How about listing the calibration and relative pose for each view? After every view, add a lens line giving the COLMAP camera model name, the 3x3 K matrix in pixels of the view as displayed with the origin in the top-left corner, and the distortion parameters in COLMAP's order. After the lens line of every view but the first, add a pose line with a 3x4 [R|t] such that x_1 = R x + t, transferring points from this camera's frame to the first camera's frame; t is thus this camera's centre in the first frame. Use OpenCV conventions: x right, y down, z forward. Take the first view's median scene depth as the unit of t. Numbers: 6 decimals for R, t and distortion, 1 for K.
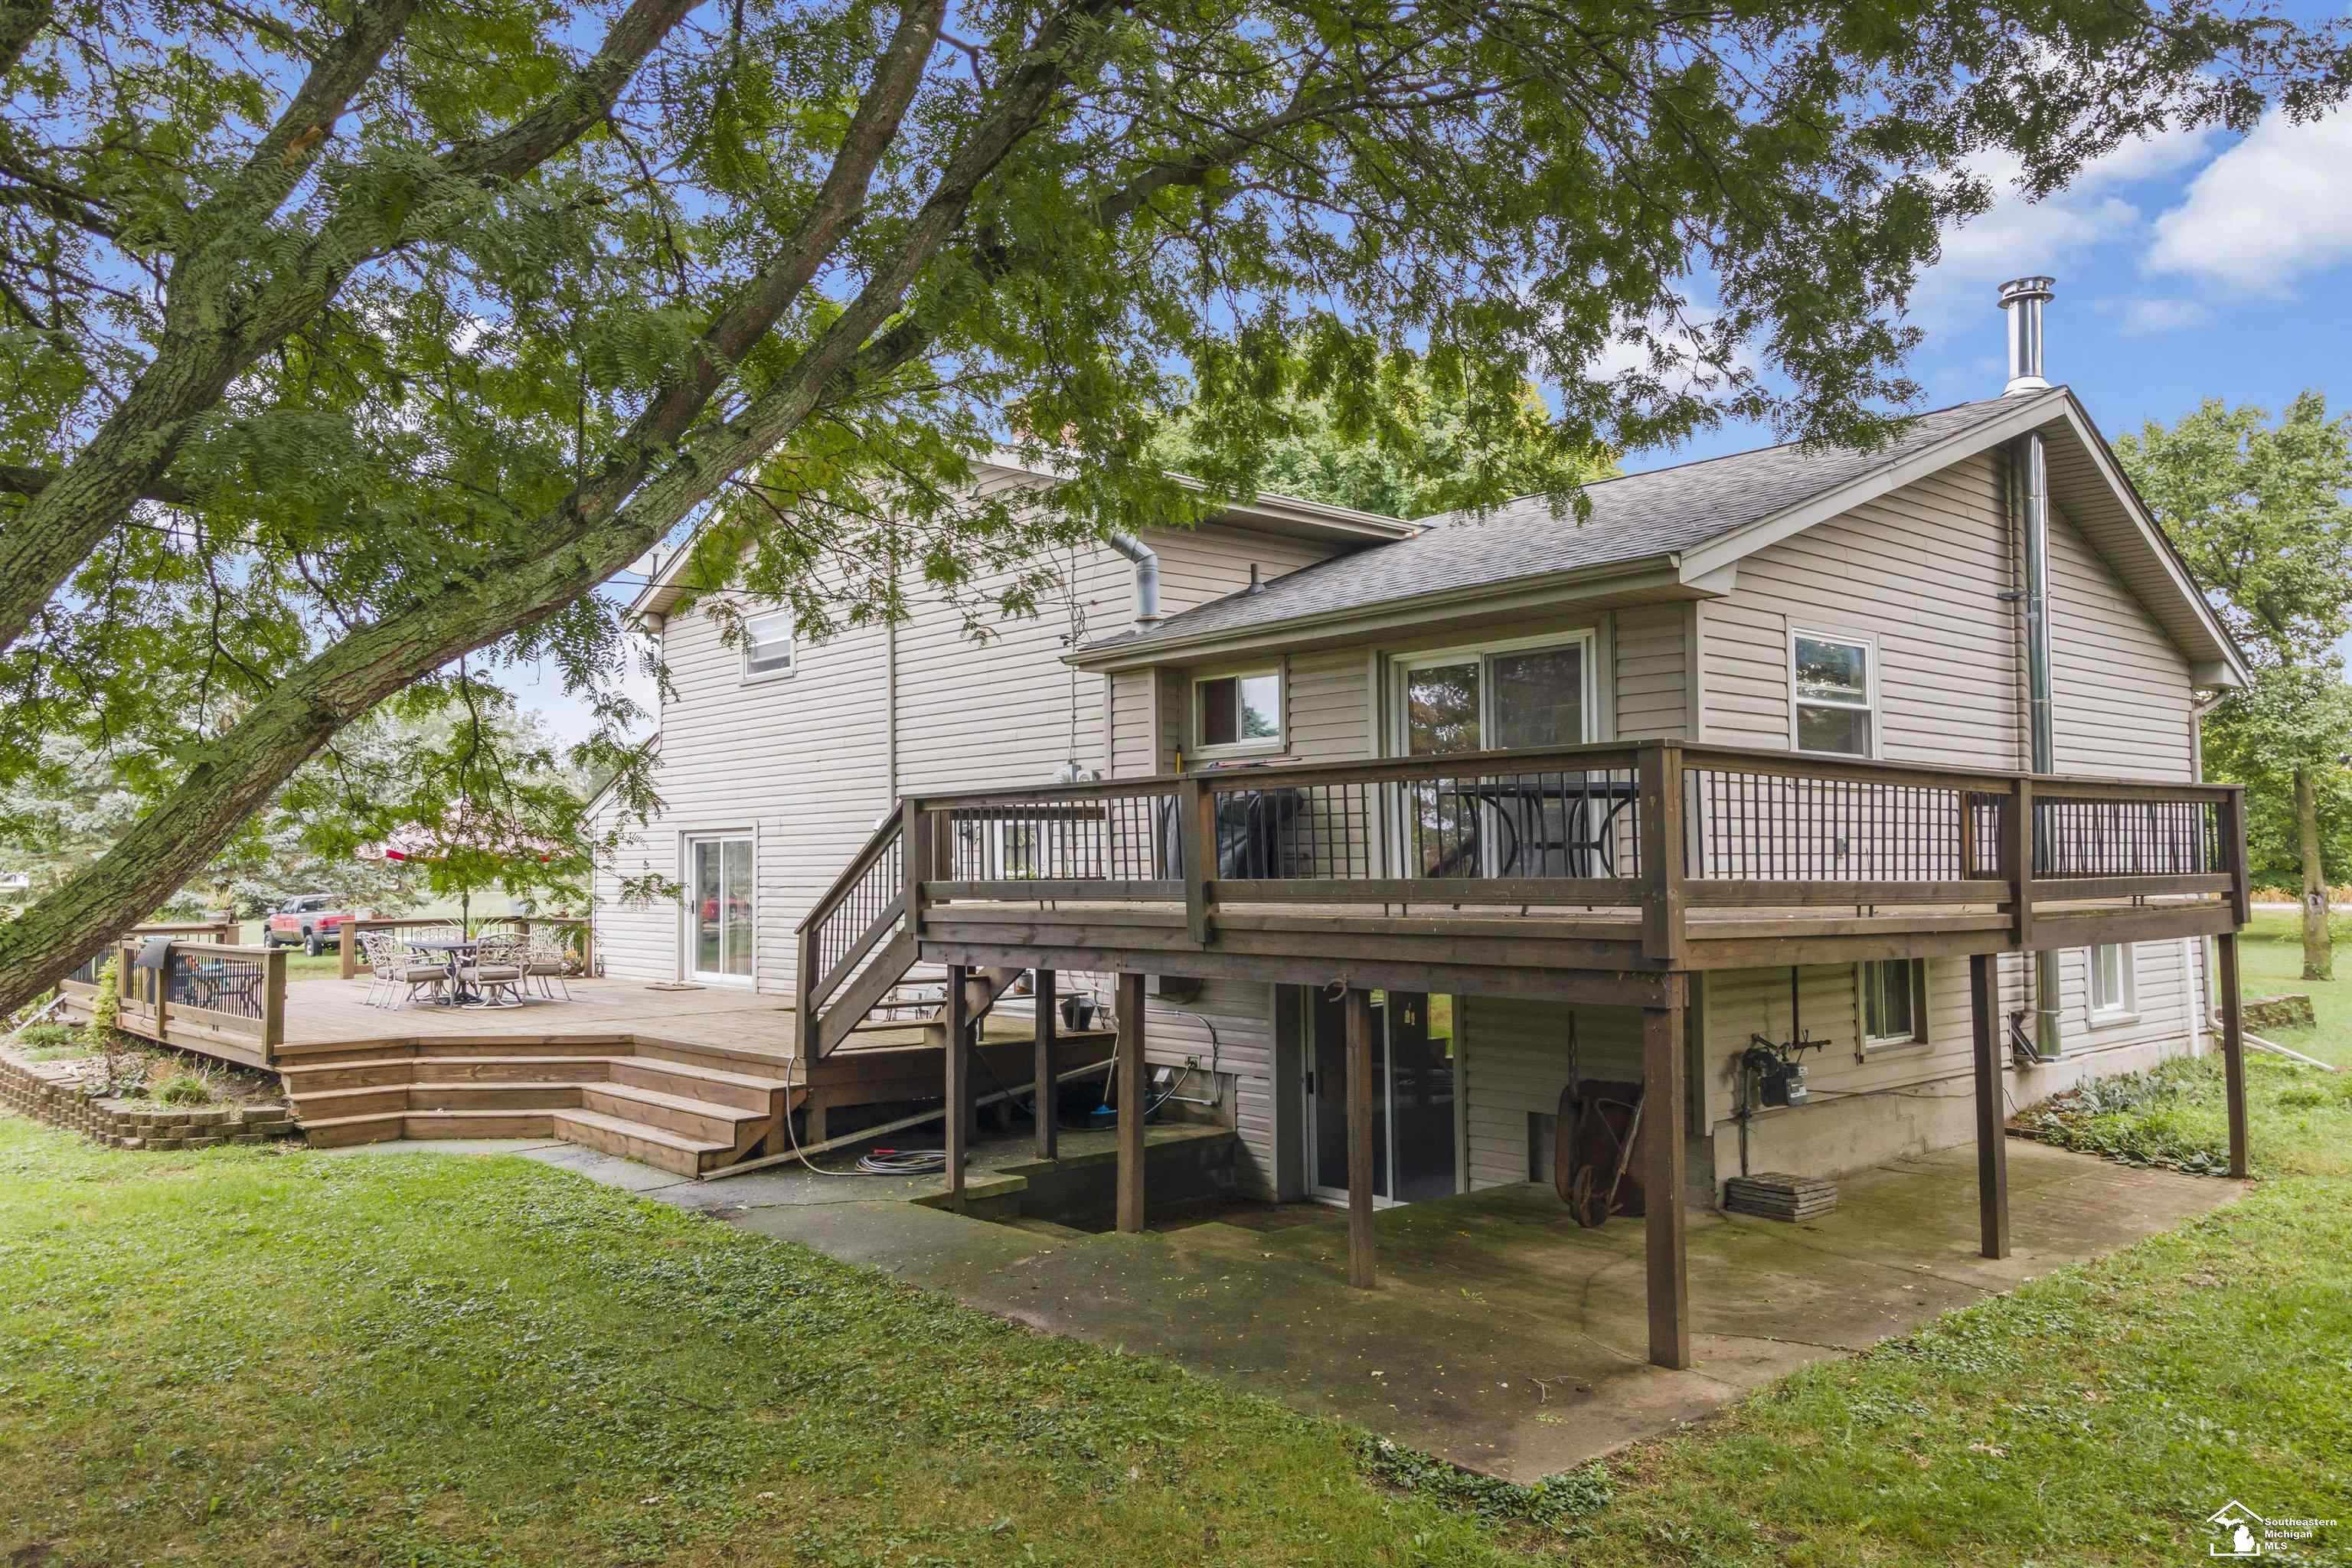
lens RADIAL K [[1738.3, 0, 1176.0], [0, 1738.3, 784.0], [0, 0, 1]] dist [0.067366, 0.006662]
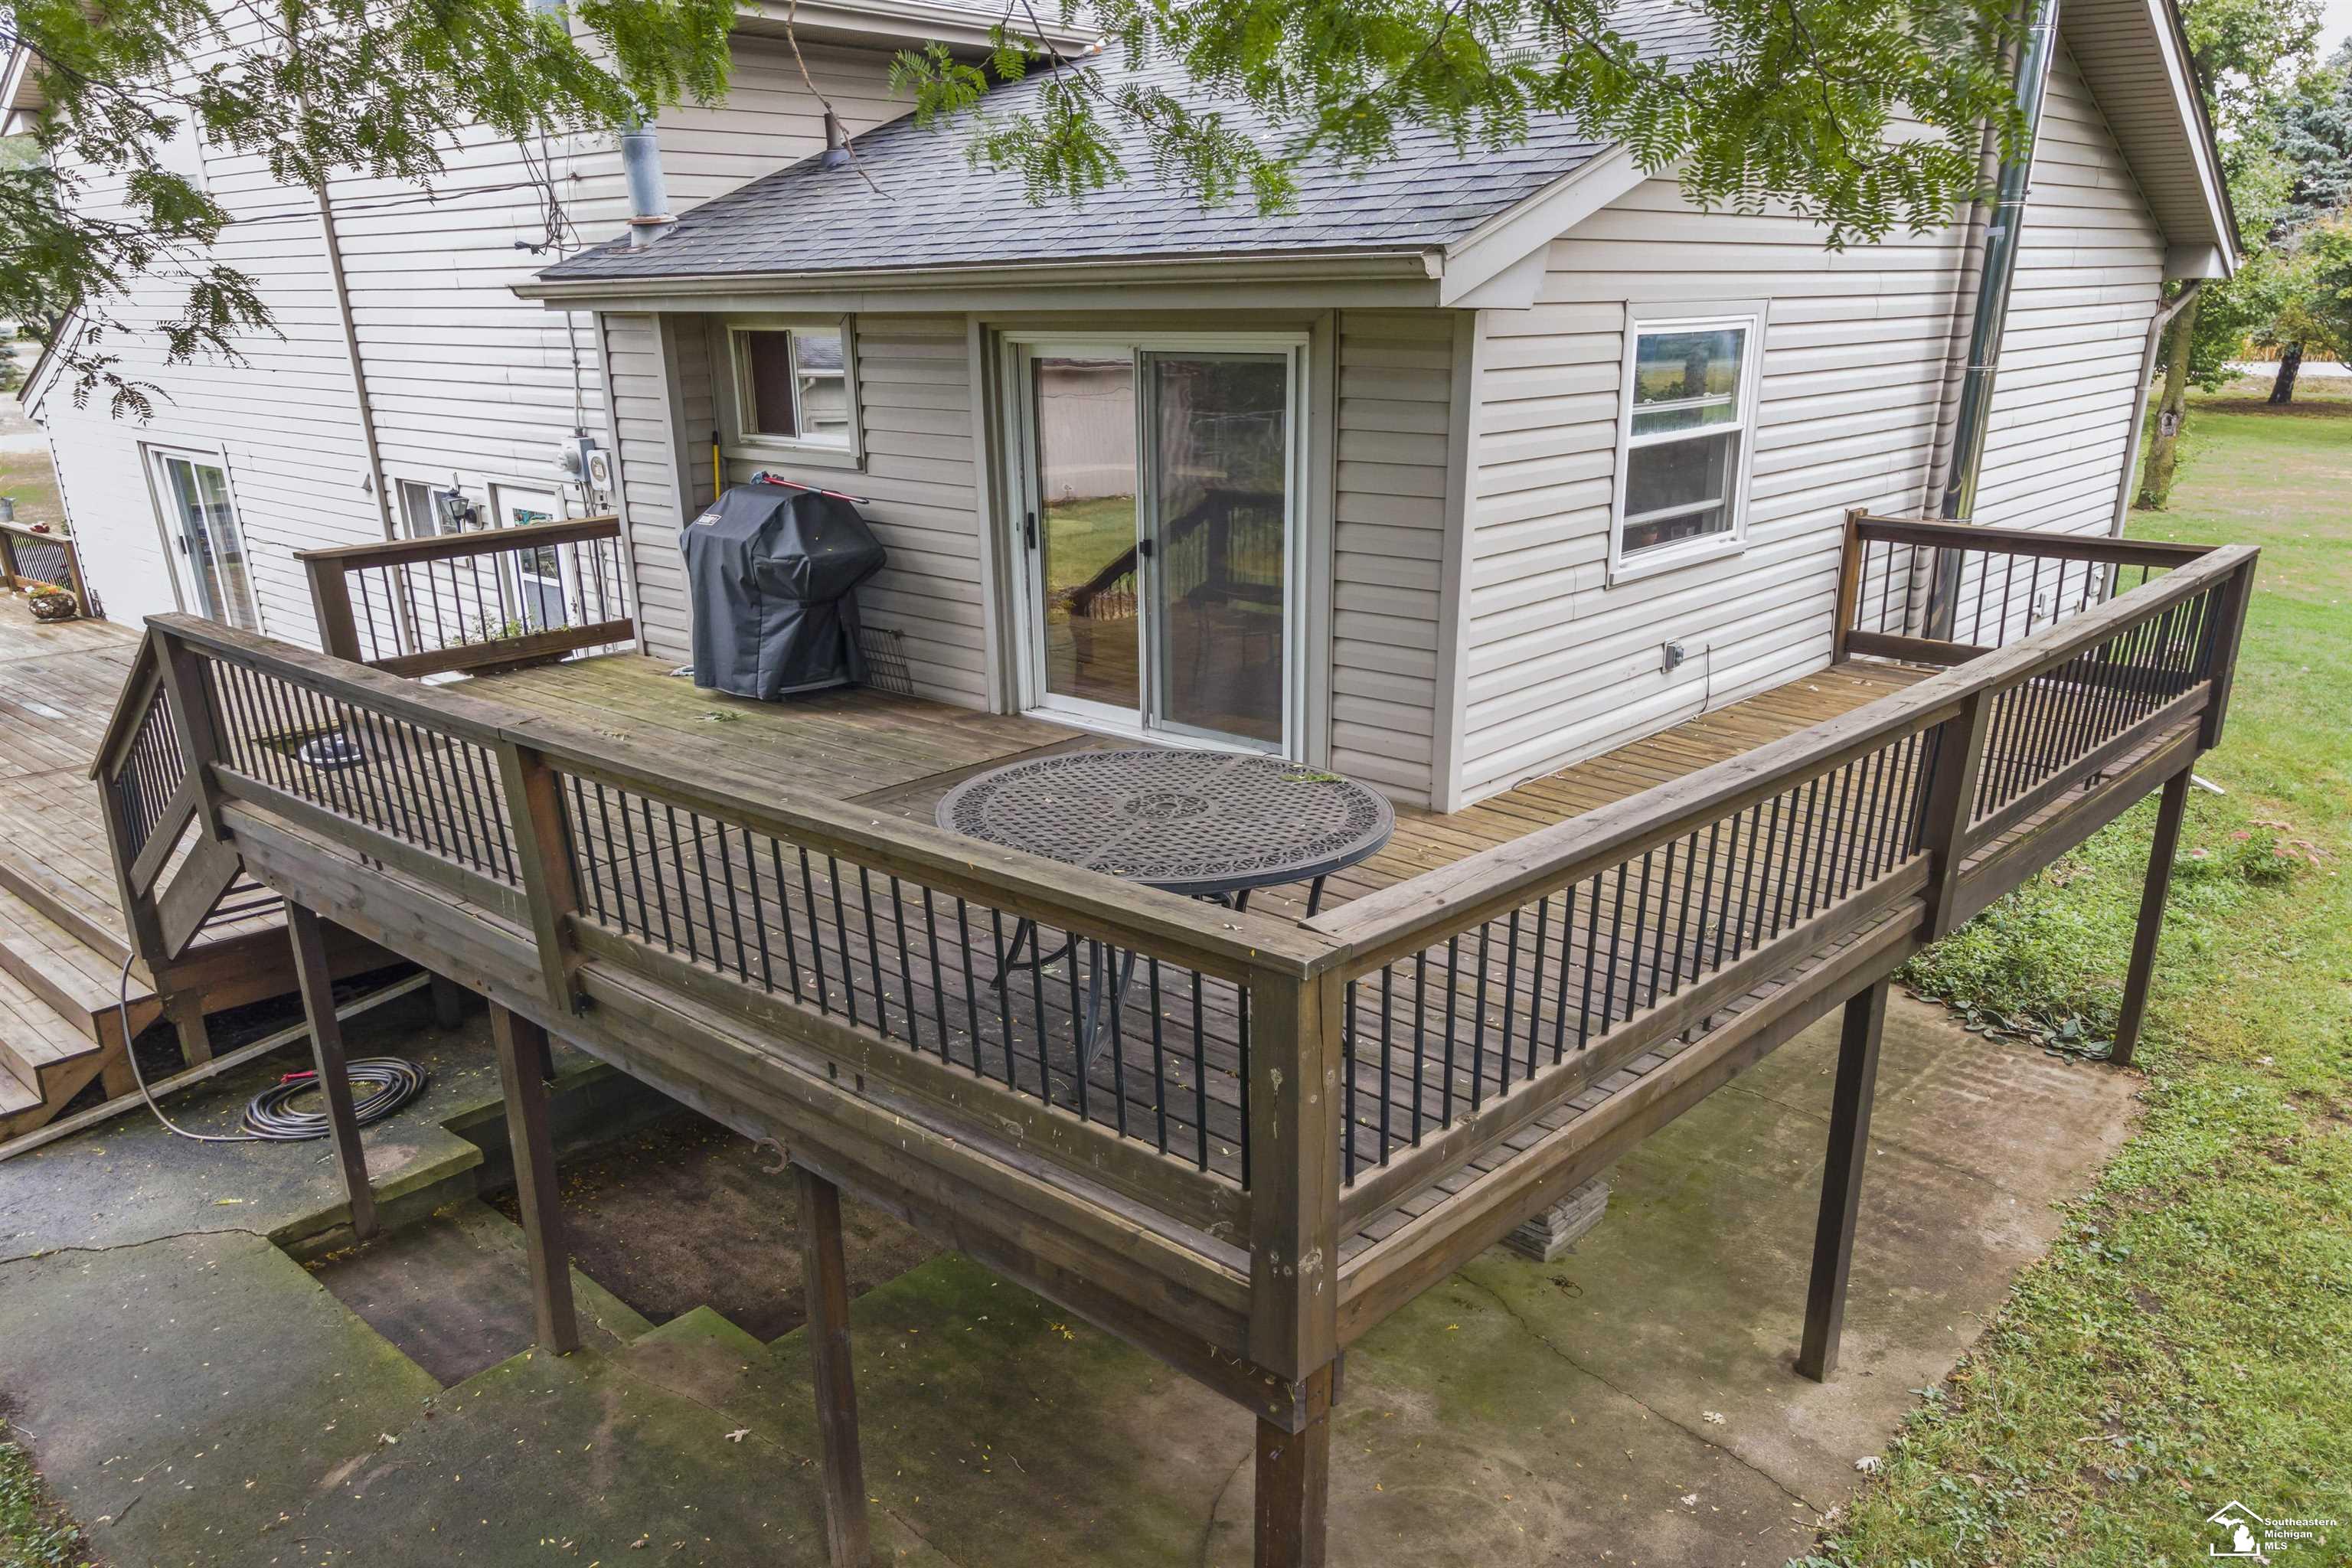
lens RADIAL K [[1569.5, 0, 1176.0], [0, 1569.5, 784.0], [0, 0, 1]] dist [0.092507, -0.086779]
pose [[0.997102, -0.029884, 0.069967, 0.141766], [0.000928, 0.924339, 0.381571, -0.140474], [-0.076076, -0.380400, 0.921688, 0.420509]]
